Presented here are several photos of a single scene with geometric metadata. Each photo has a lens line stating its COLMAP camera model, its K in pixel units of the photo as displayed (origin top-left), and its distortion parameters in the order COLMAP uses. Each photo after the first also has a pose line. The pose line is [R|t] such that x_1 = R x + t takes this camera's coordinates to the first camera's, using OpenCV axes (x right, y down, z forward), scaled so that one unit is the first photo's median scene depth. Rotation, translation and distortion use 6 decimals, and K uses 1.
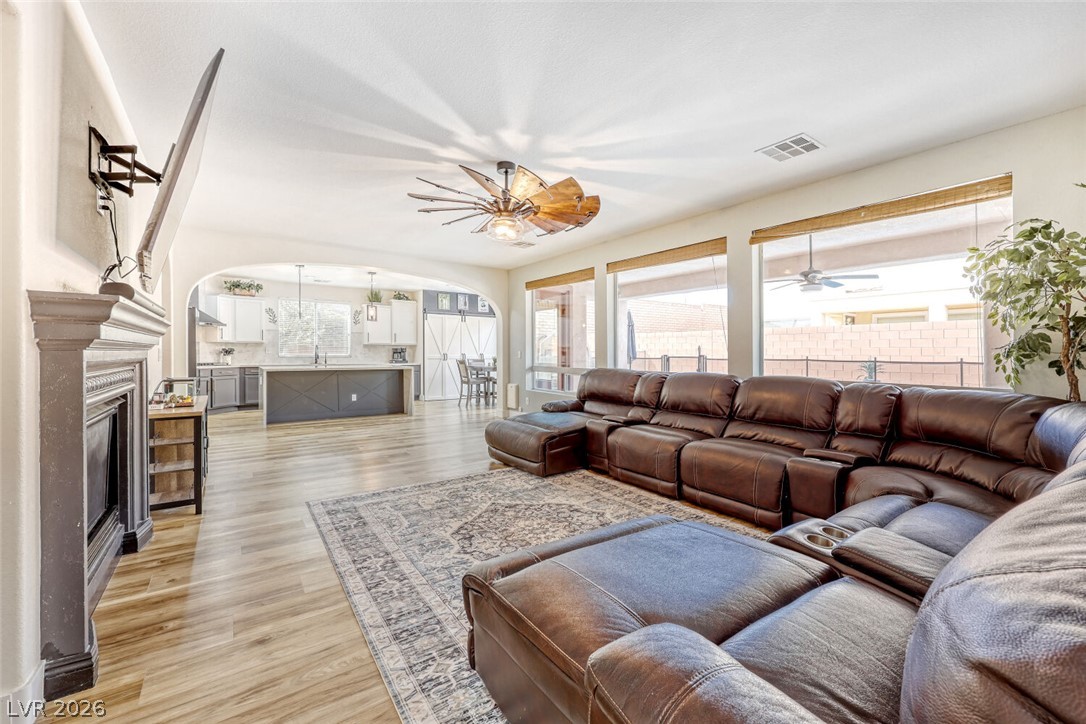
lens RADIAL K [[437.9, 0, 556.7], [0, 437.9, 357.6], [0, 0, 1]] dist [-0.004556, 0.001543]
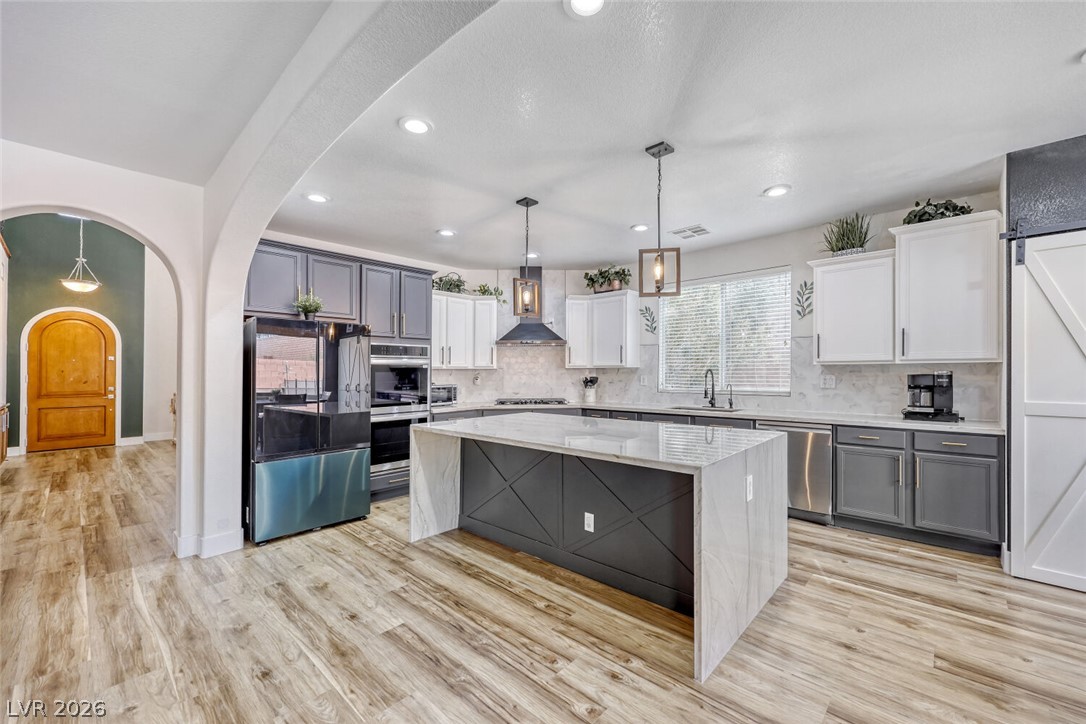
lens RADIAL K [[437.9, 0, 546.7], [0, 437.9, 369.9], [0, 0, 1]] dist [-0.004556, 0.001543]
pose [[0.163907, -0.008142, -0.986442, -0.090633], [-0.001733, 0.999962, -0.008541, -0.021751], [0.986474, 0.003109, 0.163887, 0.683239]]
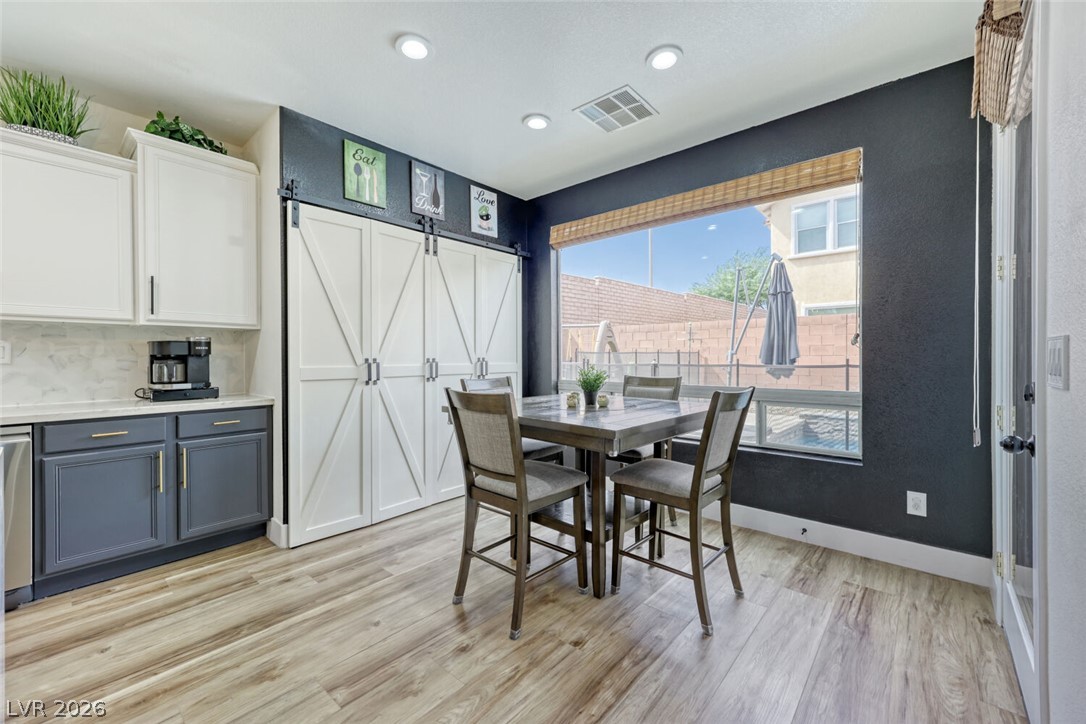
lens RADIAL K [[437.9, 0, 549.5], [0, 437.9, 361.5], [0, 0, 1]] dist [-0.004556, 0.001543]
pose [[0.979058, -0.009419, 0.203366, -0.206680], [0.008535, 0.999950, 0.005221, -0.009178], [-0.203404, -0.003376, 0.979089, 0.724117]]
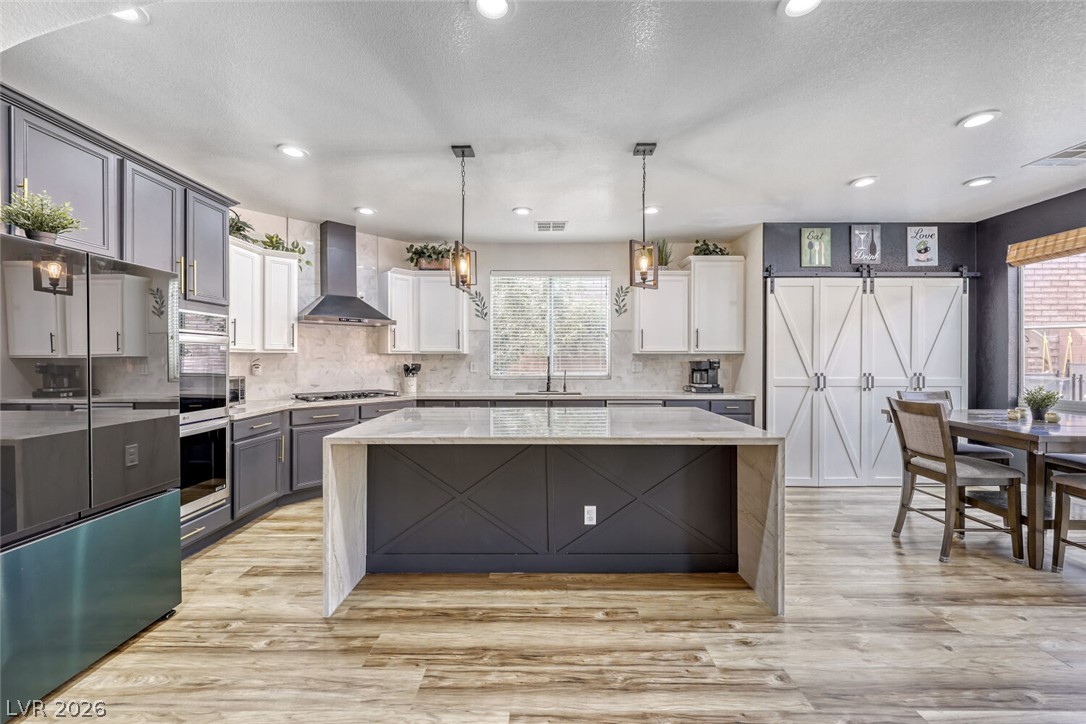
lens RADIAL K [[437.9, 0, 538.7], [0, 437.9, 359.3], [0, 0, 1]] dist [-0.004556, 0.001543]
pose [[0.786154, -0.001098, -0.618030, -0.215224], [-0.003210, 0.999978, -0.005859, -0.020277], [0.618023, 0.006589, 0.786132, 0.535204]]
